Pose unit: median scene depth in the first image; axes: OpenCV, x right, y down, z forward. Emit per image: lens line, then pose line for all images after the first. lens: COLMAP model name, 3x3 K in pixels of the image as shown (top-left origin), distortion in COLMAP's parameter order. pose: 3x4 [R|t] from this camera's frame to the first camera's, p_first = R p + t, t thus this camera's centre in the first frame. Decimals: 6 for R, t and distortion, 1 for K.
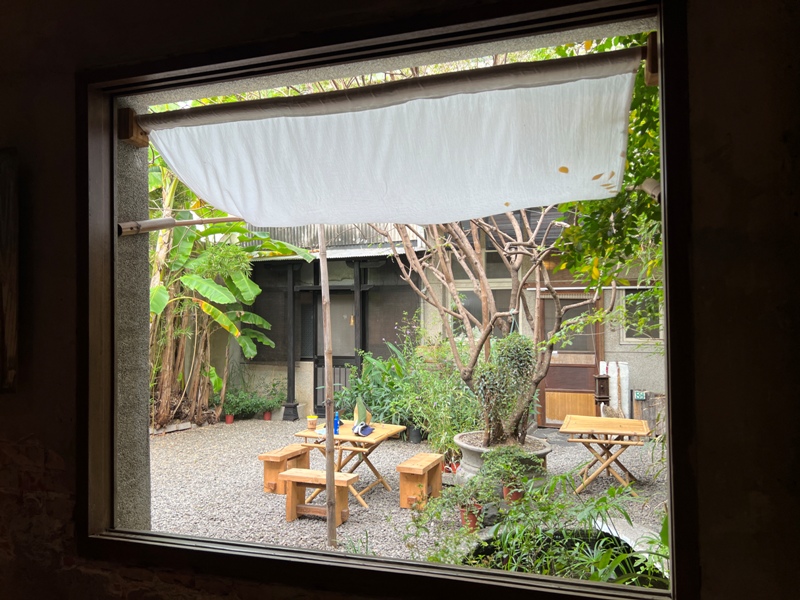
lens RADIAL K [[604.1, 0, 402.4], [0, 604.1, 296.8], [0, 0, 1]] dist [0.055906, -0.061049]
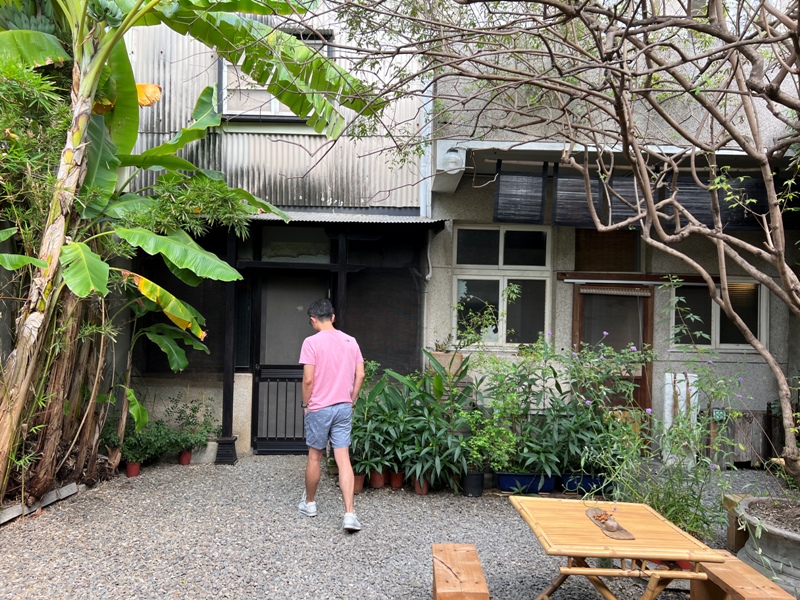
lens RADIAL K [[604.1, 0, 397.1], [0, 604.1, 299.7], [0, 0, 1]] dist [0.055906, -0.061049]
pose [[0.930580, 0.032204, 0.364669, -0.318284], [-0.038906, 0.999182, 0.011044, 0.013586], [-0.364015, -0.024465, 0.931072, 0.390398]]
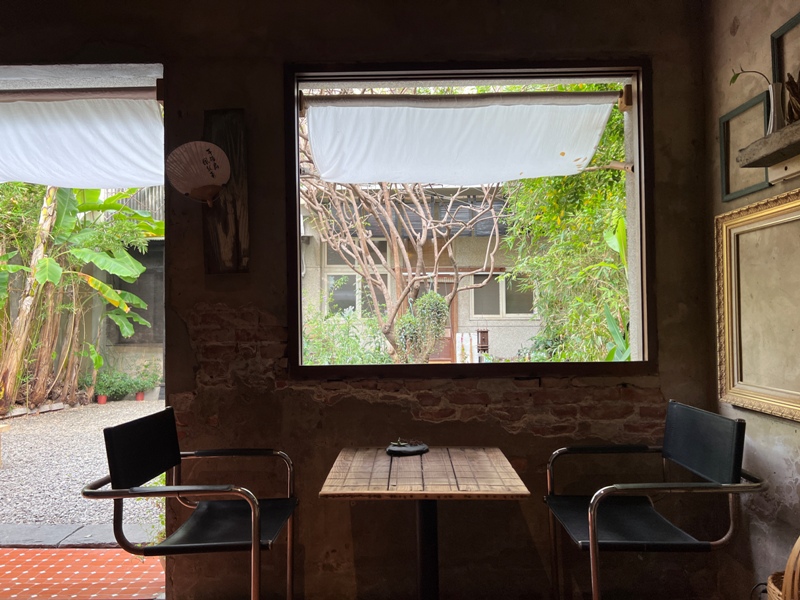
lens RADIAL K [[604.1, 0, 403.9], [0, 604.1, 299.2], [0, 0, 1]] dist [0.055906, -0.061049]
pose [[0.951805, 0.008166, 0.306596, -0.147551], [-0.007333, 0.999966, -0.003871, 0.045878], [-0.306617, 0.001436, 0.951832, -0.109456]]
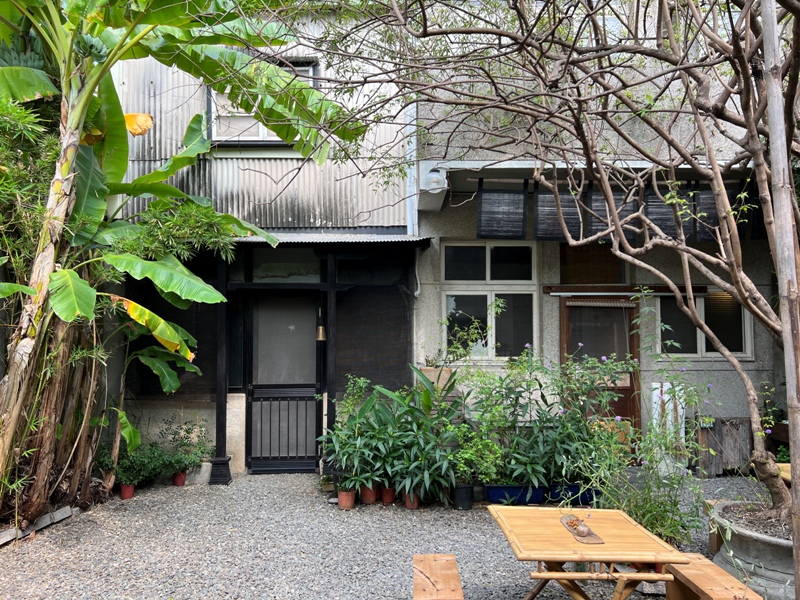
lens RADIAL K [[604.1, 0, 399.9], [0, 604.1, 299.0], [0, 0, 1]] dist [0.055906, -0.061049]
pose [[0.930946, 0.019229, 0.364650, -0.306139], [-0.013348, 0.999737, -0.018641, 0.013262], [-0.364912, 0.012486, 0.930958, 0.369477]]
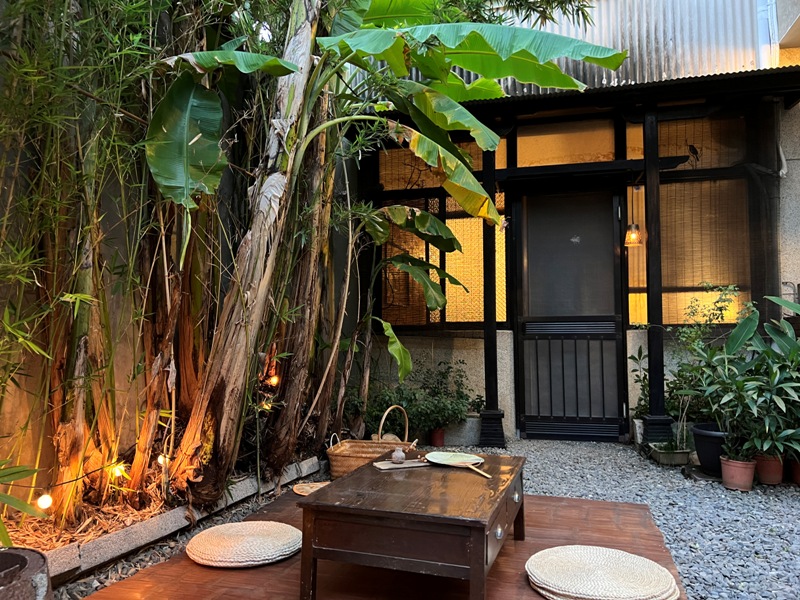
lens RADIAL K [[604.1, 0, 394.0], [0, 604.1, 306.8], [0, 0, 1]] dist [0.055906, -0.061049]
pose [[0.994163, 0.001965, 0.107866, -0.386022], [-0.001006, 0.999959, -0.008948, 0.119418], [-0.107880, 0.008787, 0.994125, 0.649336]]
